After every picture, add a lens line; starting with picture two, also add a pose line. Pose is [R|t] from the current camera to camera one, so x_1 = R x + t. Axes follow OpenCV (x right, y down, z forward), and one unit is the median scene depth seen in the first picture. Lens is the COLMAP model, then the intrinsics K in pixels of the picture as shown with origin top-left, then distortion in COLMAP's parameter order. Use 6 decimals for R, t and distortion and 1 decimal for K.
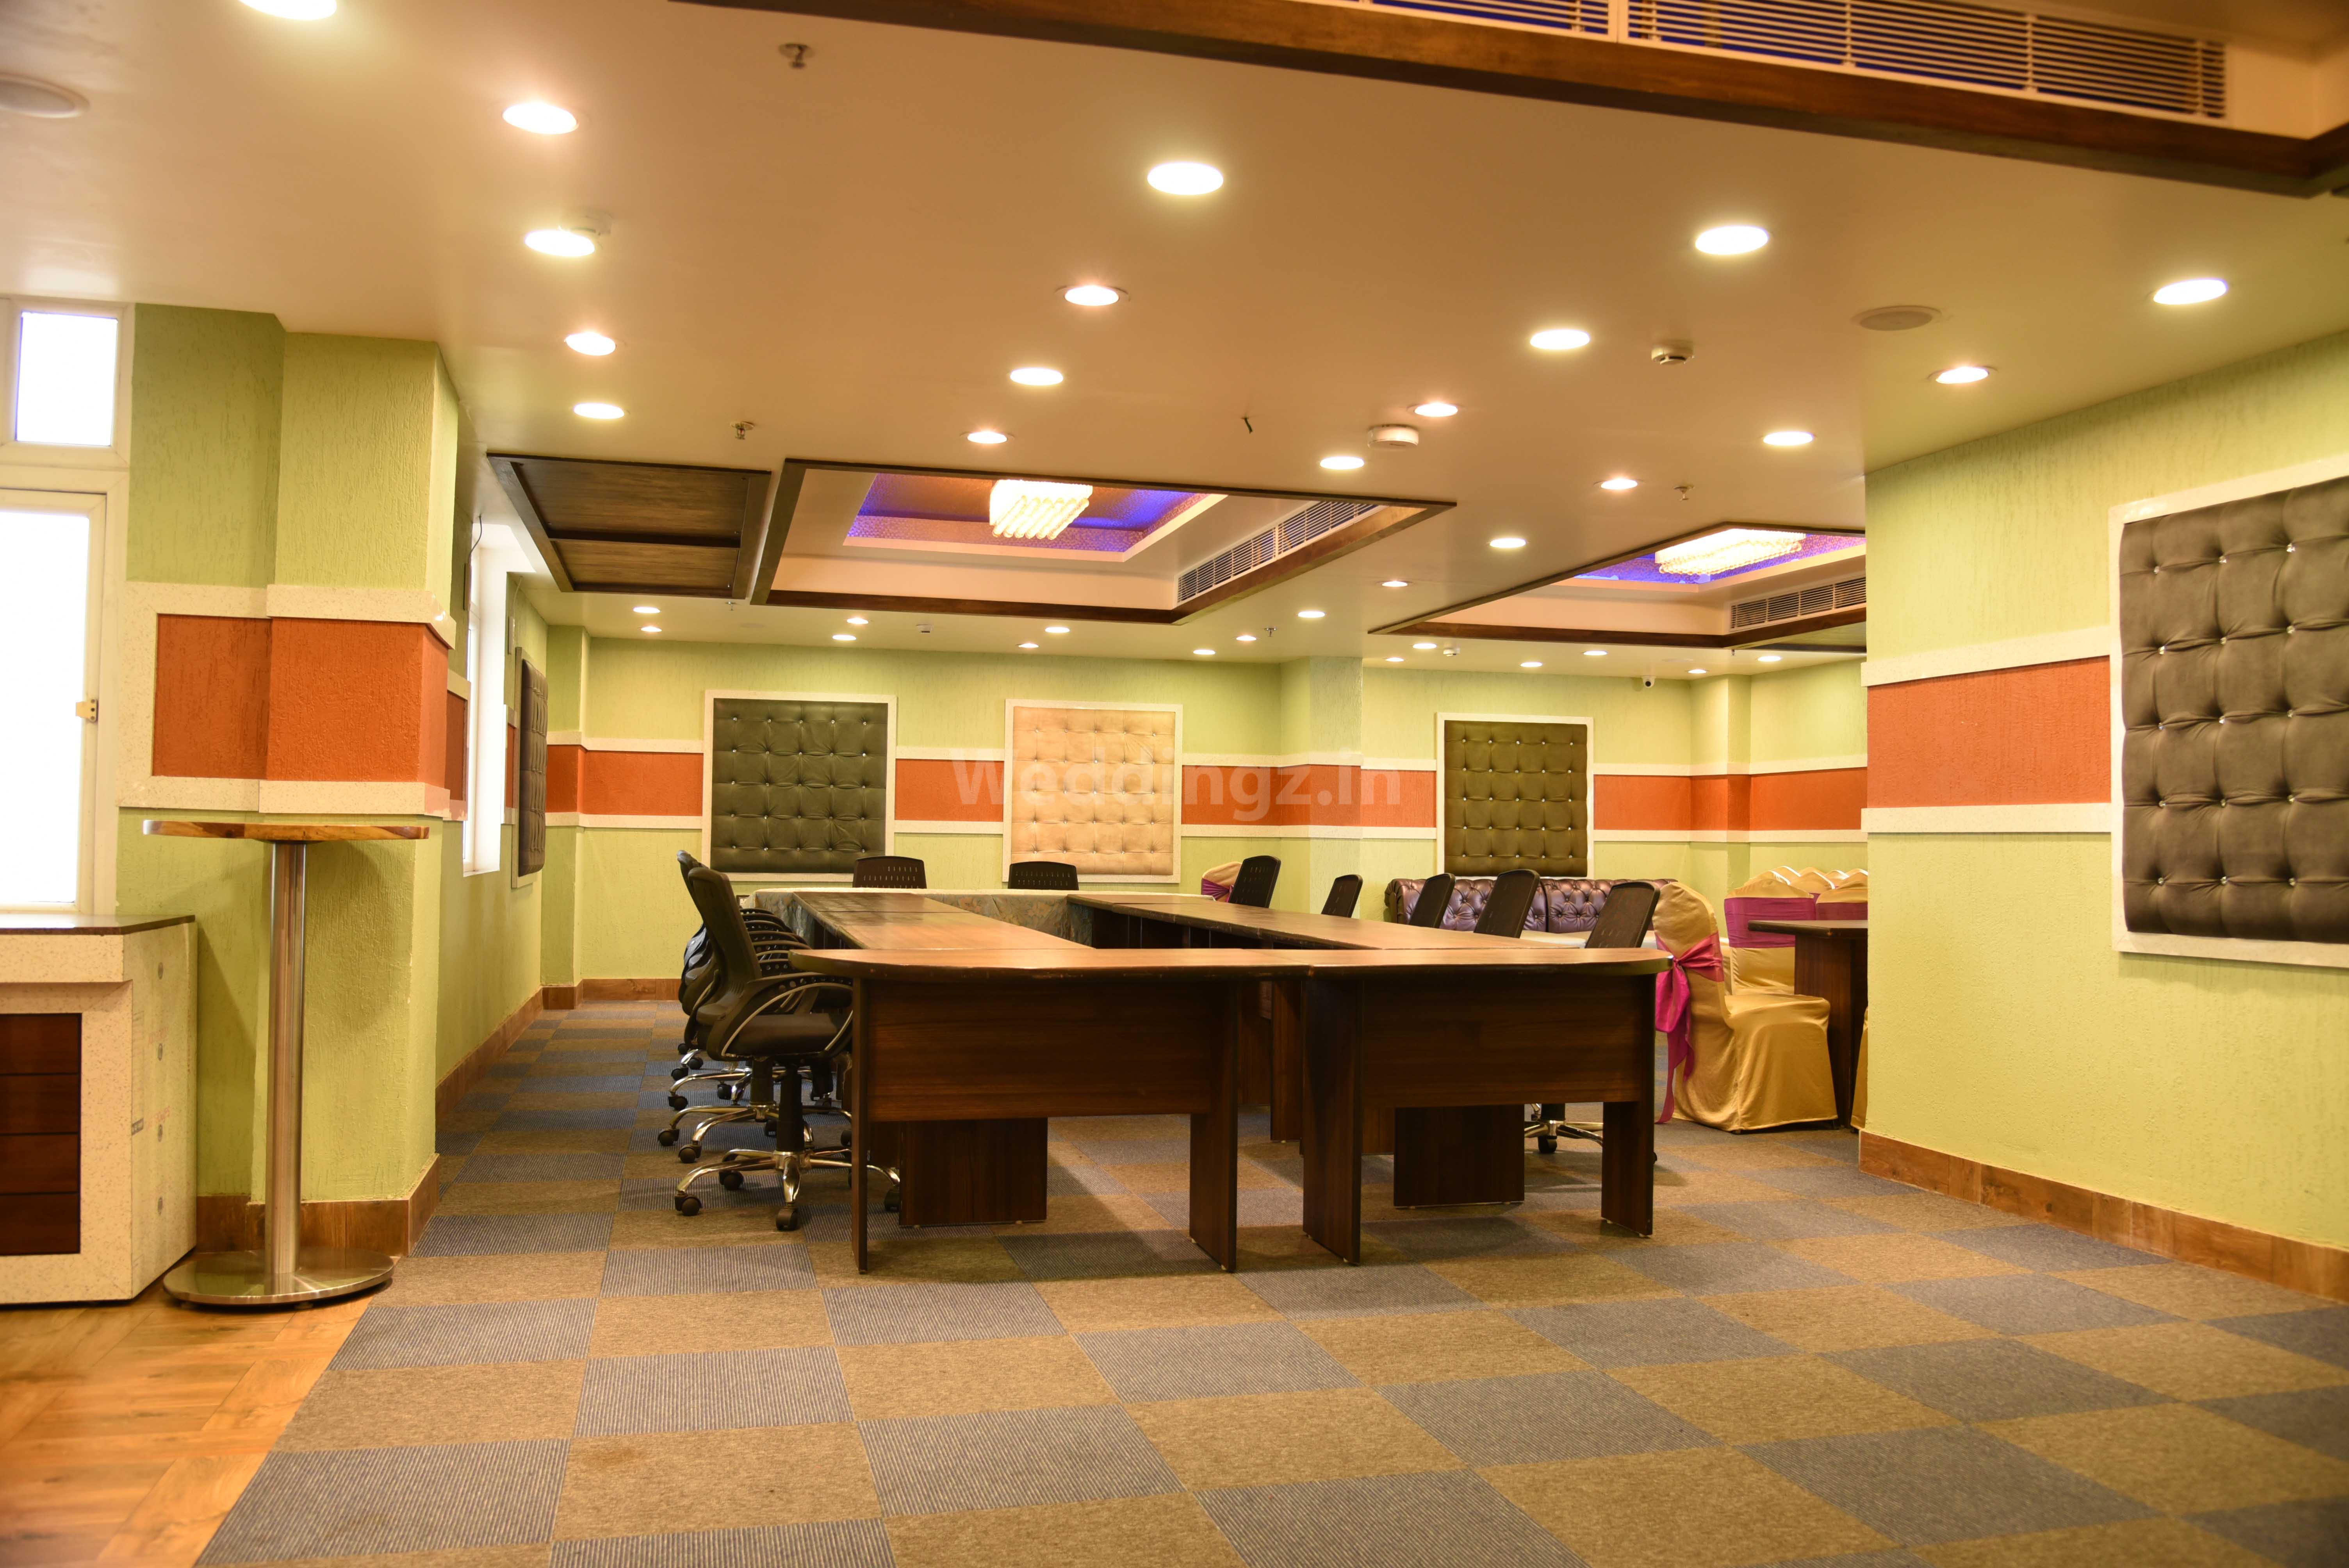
lens RADIAL K [[1903.5, 0, 1174.5], [0, 1903.5, 784.0], [0, 0, 1]] dist [-0.004862, -0.001278]
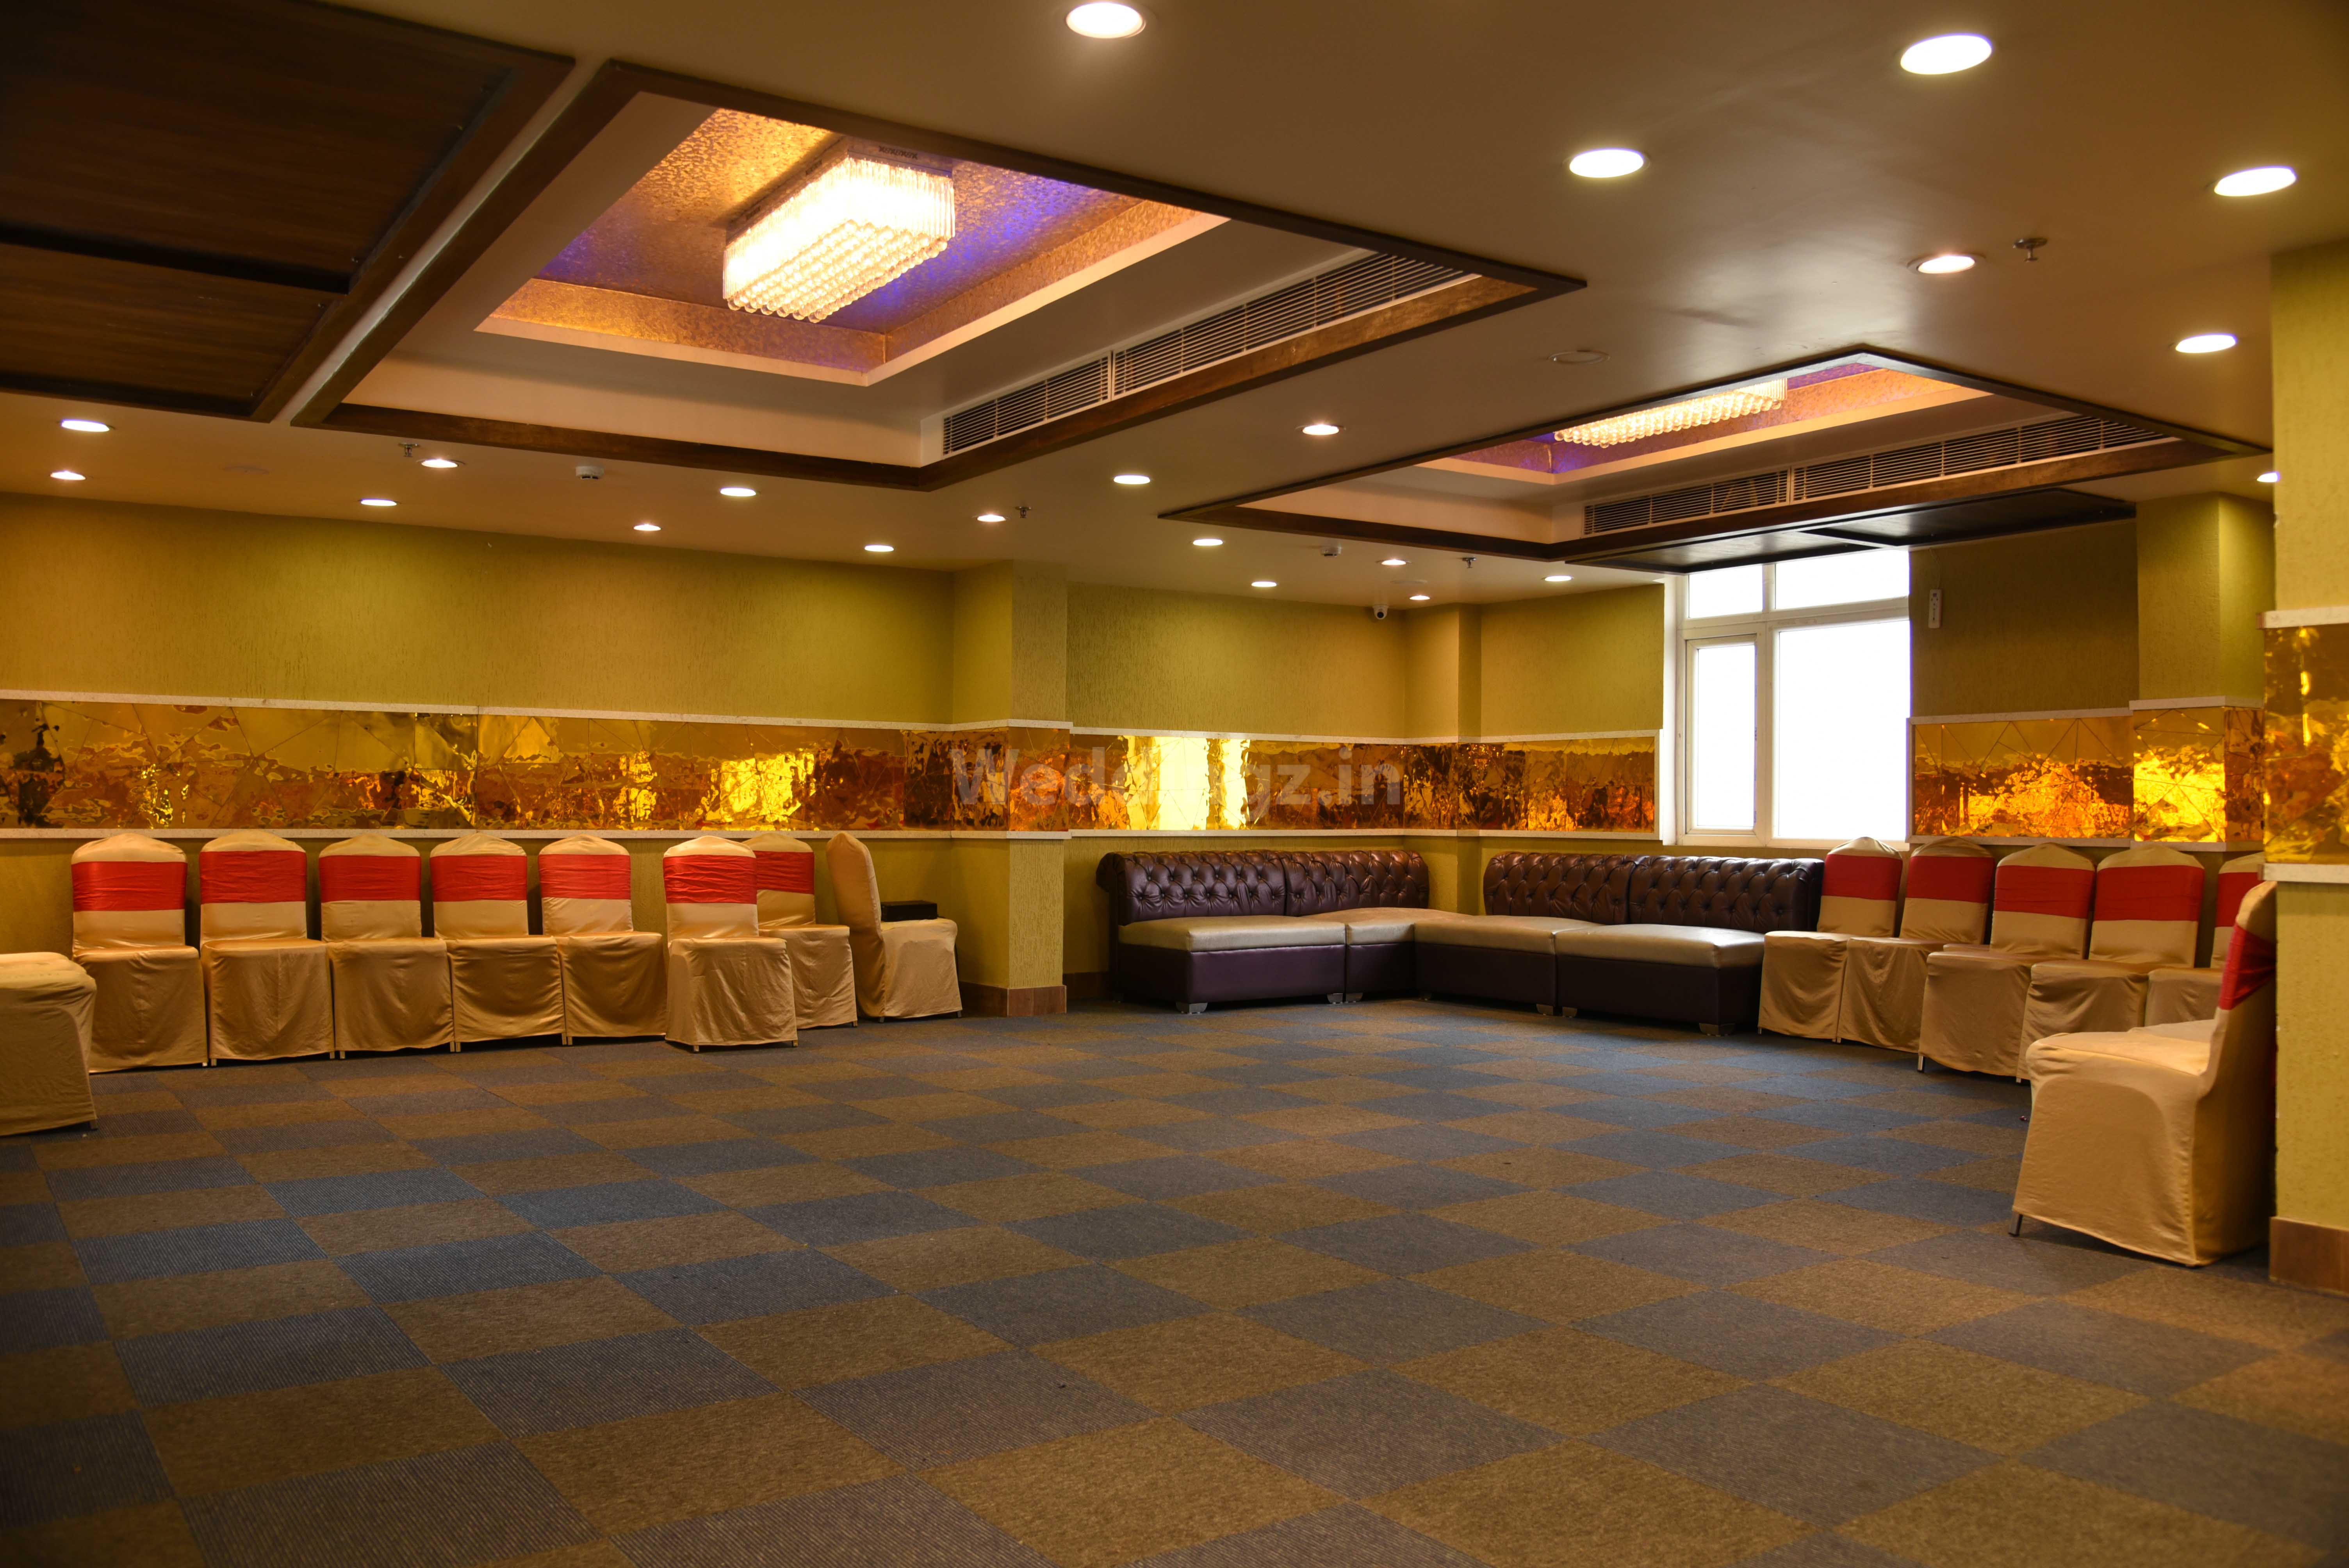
lens RADIAL K [[1903.5, 0, 1174.5], [0, 1903.5, 784.0], [0, 0, 1]] dist [-0.004862, -0.001278]
pose [[0.947040, -0.009736, 0.320967, -0.140087], [0.005767, 0.999895, 0.013315, 0.013484], [-0.321063, -0.010759, 0.946997, 0.295927]]
